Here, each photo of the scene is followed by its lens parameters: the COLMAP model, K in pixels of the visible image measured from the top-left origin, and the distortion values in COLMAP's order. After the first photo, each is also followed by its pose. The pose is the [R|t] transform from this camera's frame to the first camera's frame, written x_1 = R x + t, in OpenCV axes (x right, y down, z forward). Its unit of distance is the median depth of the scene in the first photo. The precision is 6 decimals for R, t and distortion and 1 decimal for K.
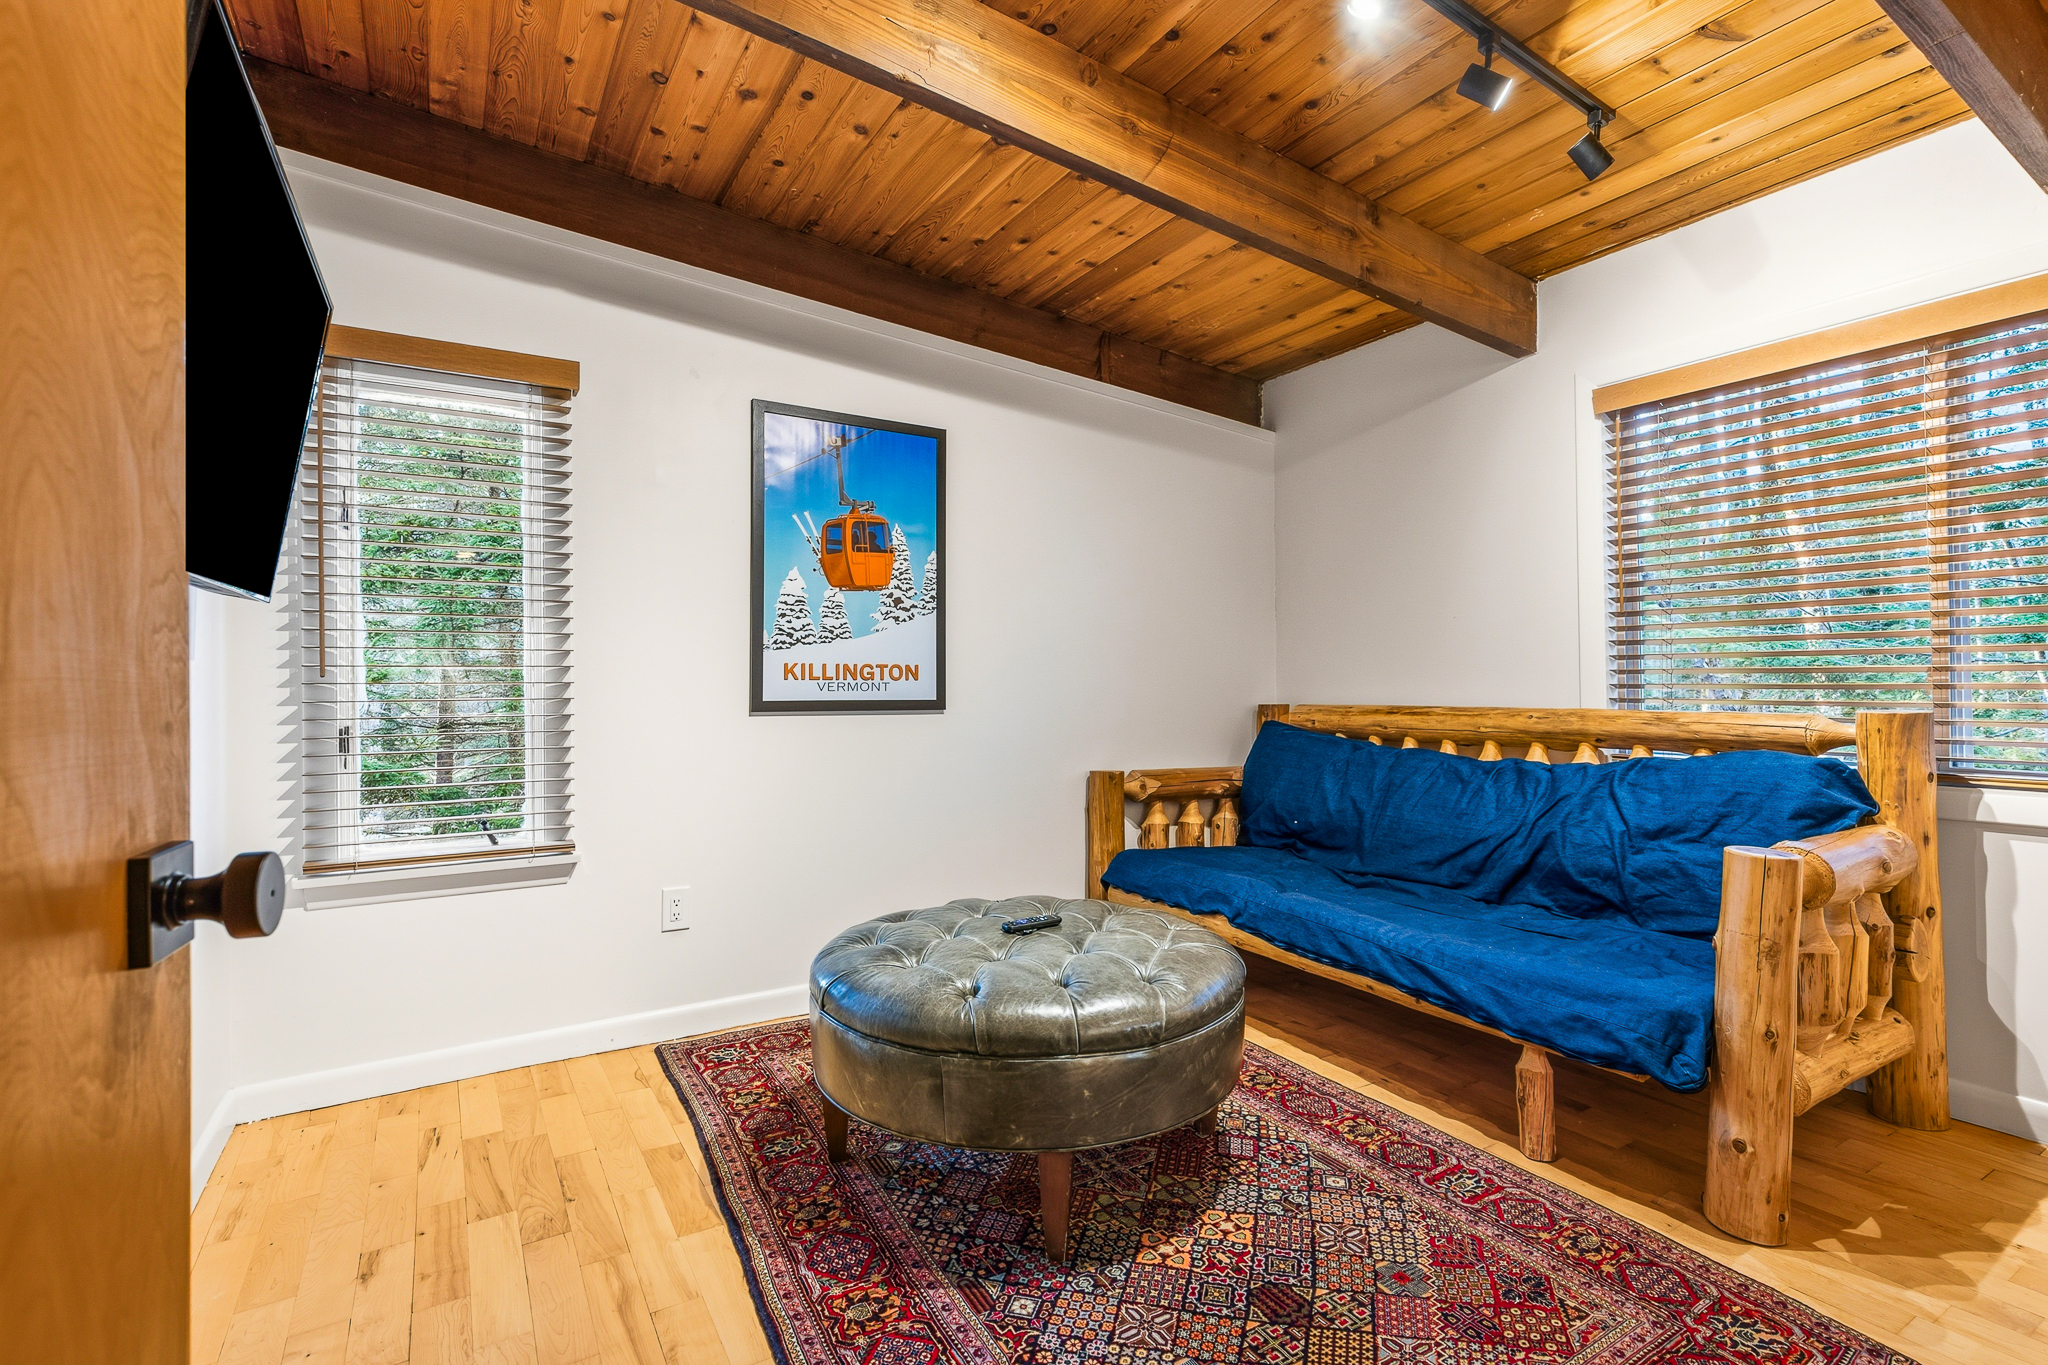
lens RADIAL K [[925.5, 0, 1020.7], [0, 925.5, 676.7], [0, 0, 1]] dist [0.000054, -0.001290]
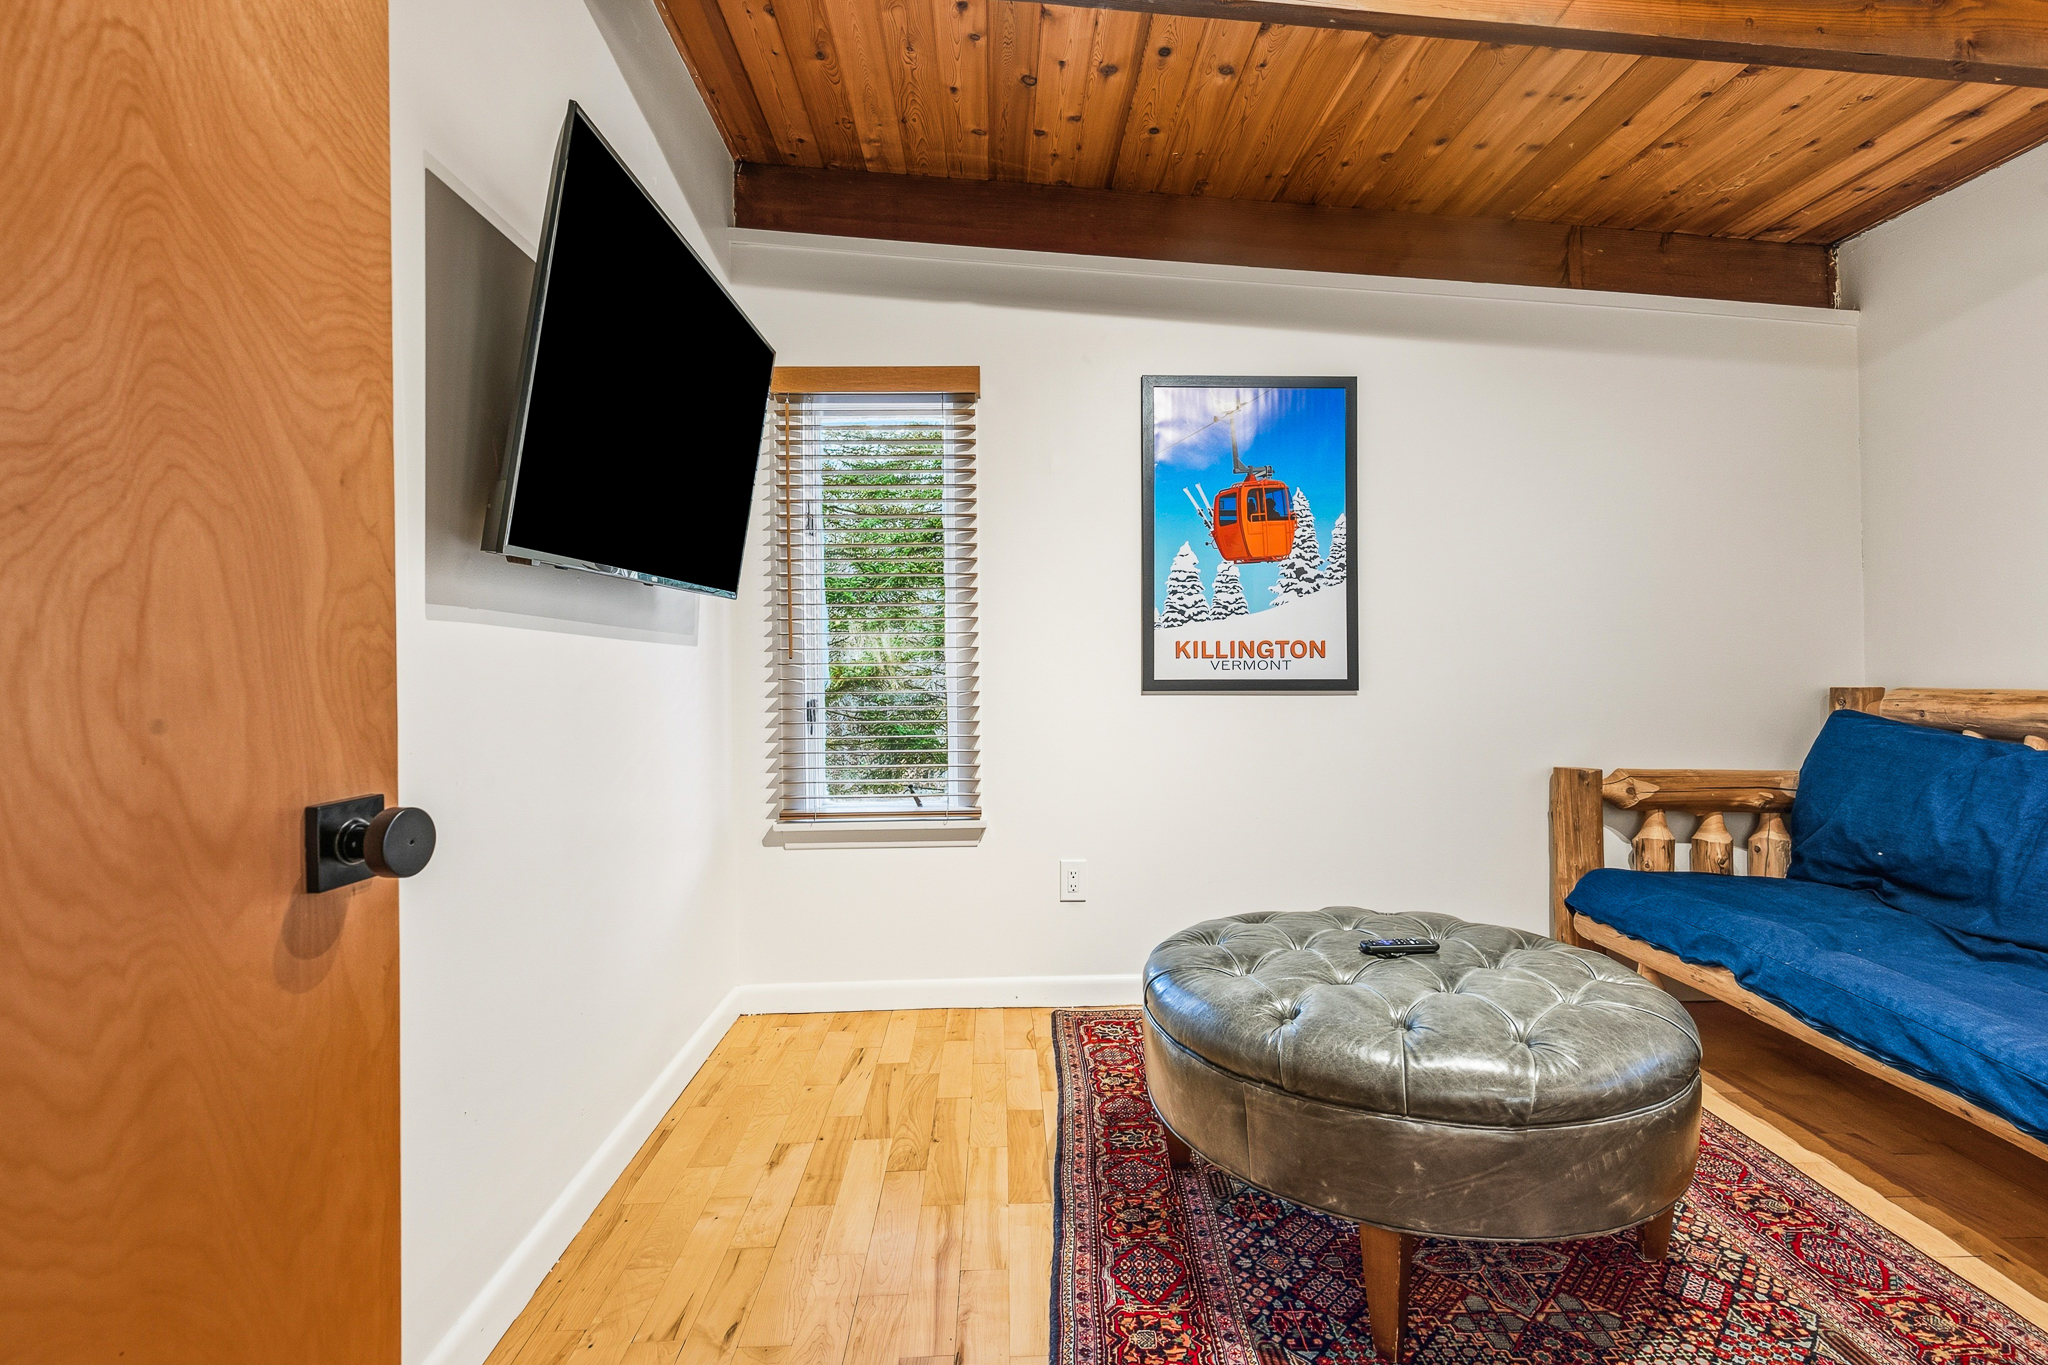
lens RADIAL K [[938.9, 0, 1021.7], [0, 938.9, 655.5], [0, 0, 1]] dist [0.000268, -0.001288]
pose [[0.872056, -0.007789, -0.489343, 0.088917], [0.008676, 0.999962, -0.000456, -0.000457], [0.489328, -0.003848, 0.872091, 0.057658]]
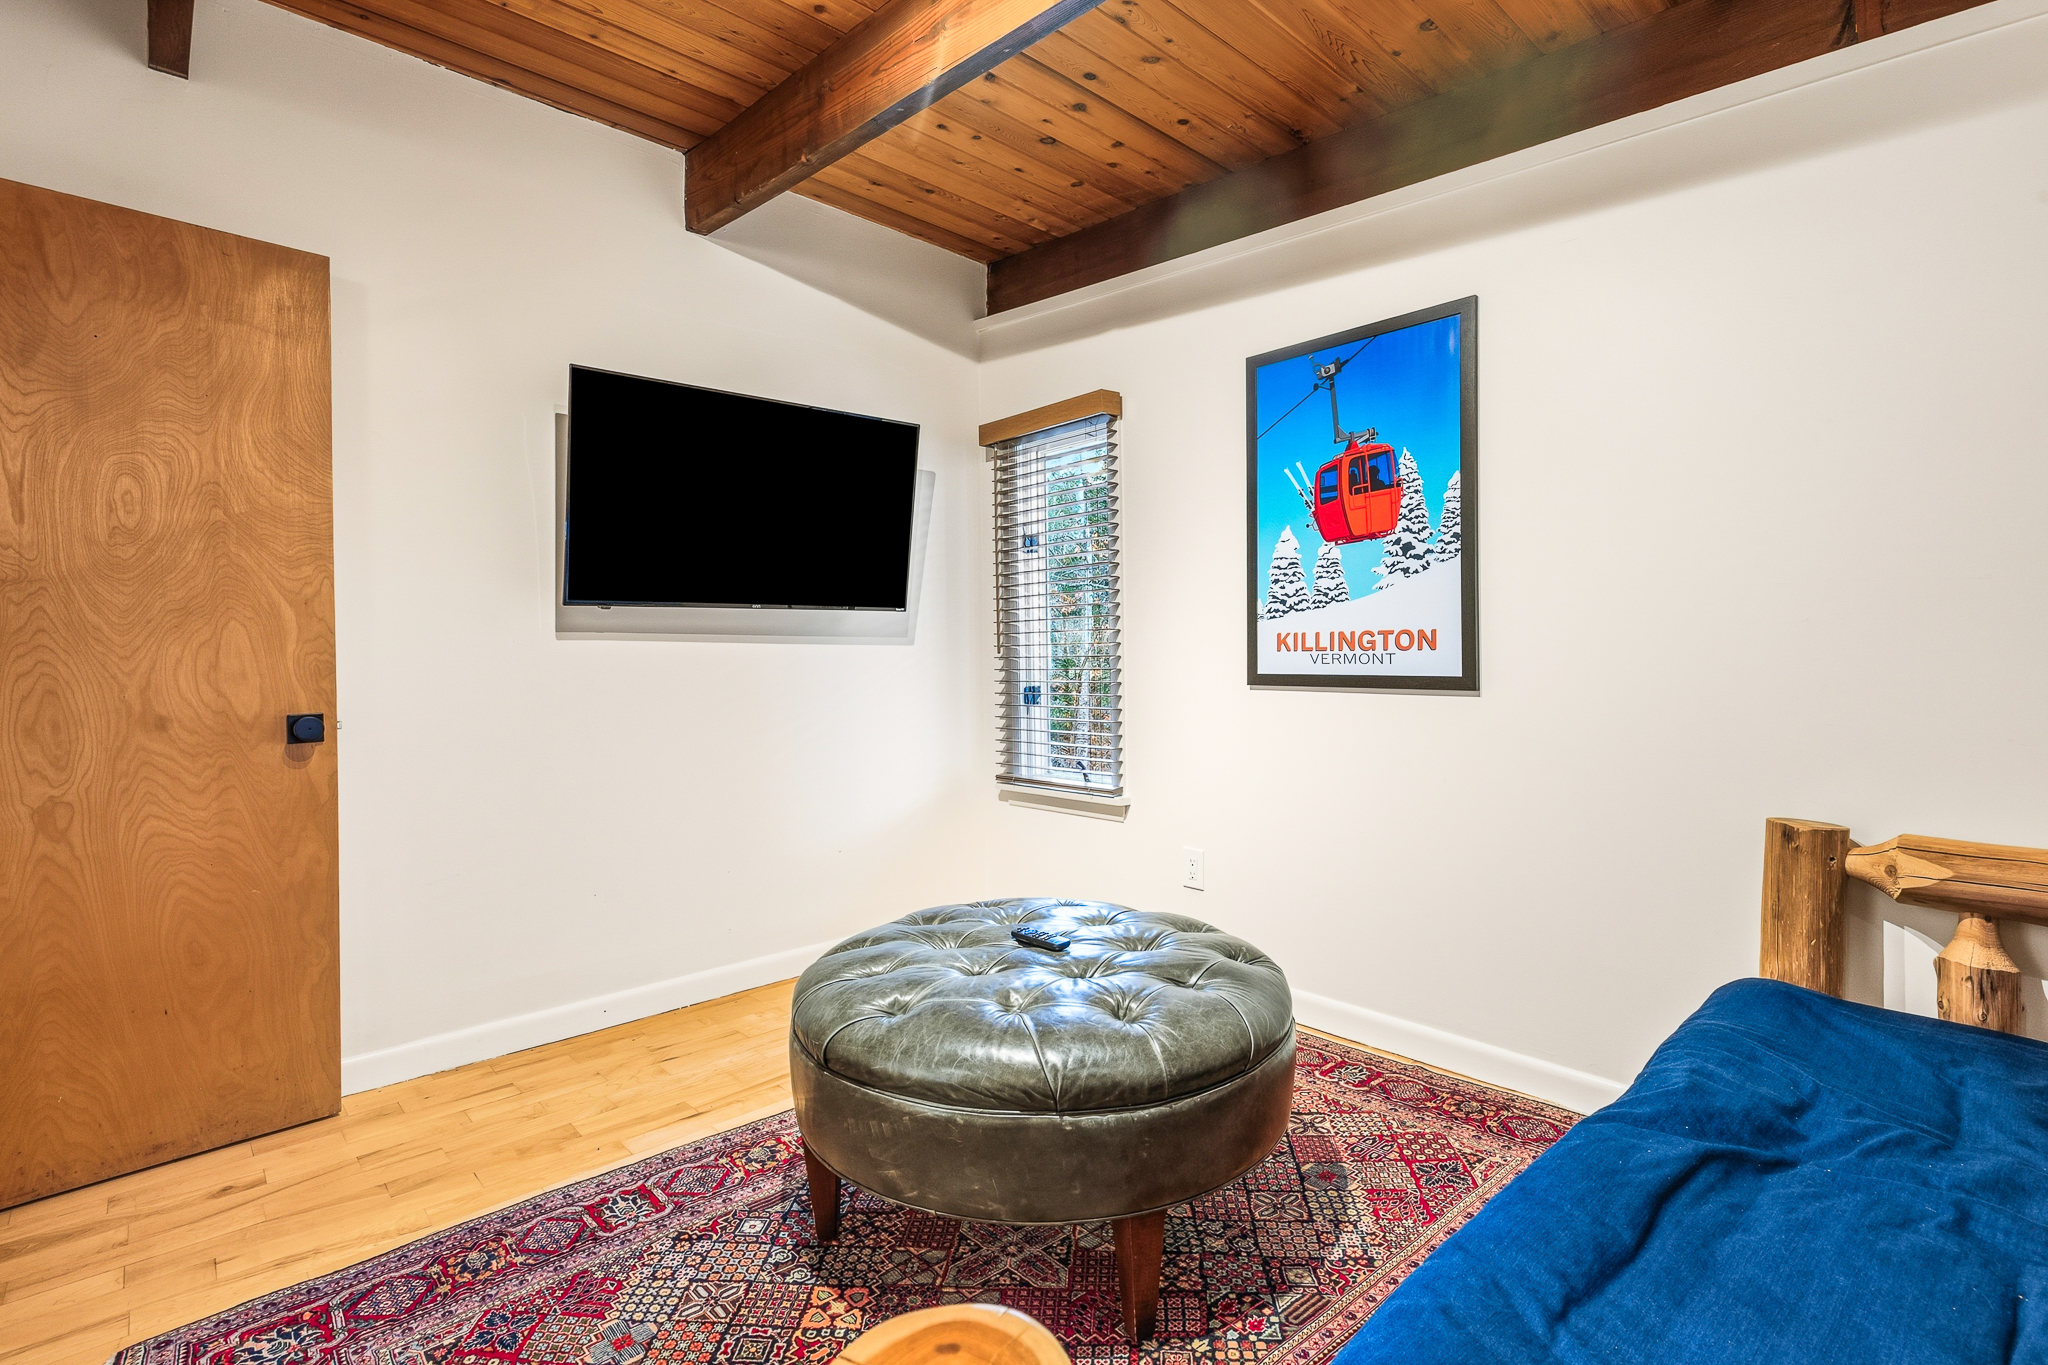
lens RADIAL K [[974.2, 0, 1051.9], [0, 974.2, 630.4], [0, 0, 1]] dist [-0.001160, -0.000442]
pose [[0.204864, -0.024705, -0.978479, 0.655494], [0.019246, 0.999590, -0.021208, -0.001180], [0.978601, -0.014487, 0.205256, 0.594921]]
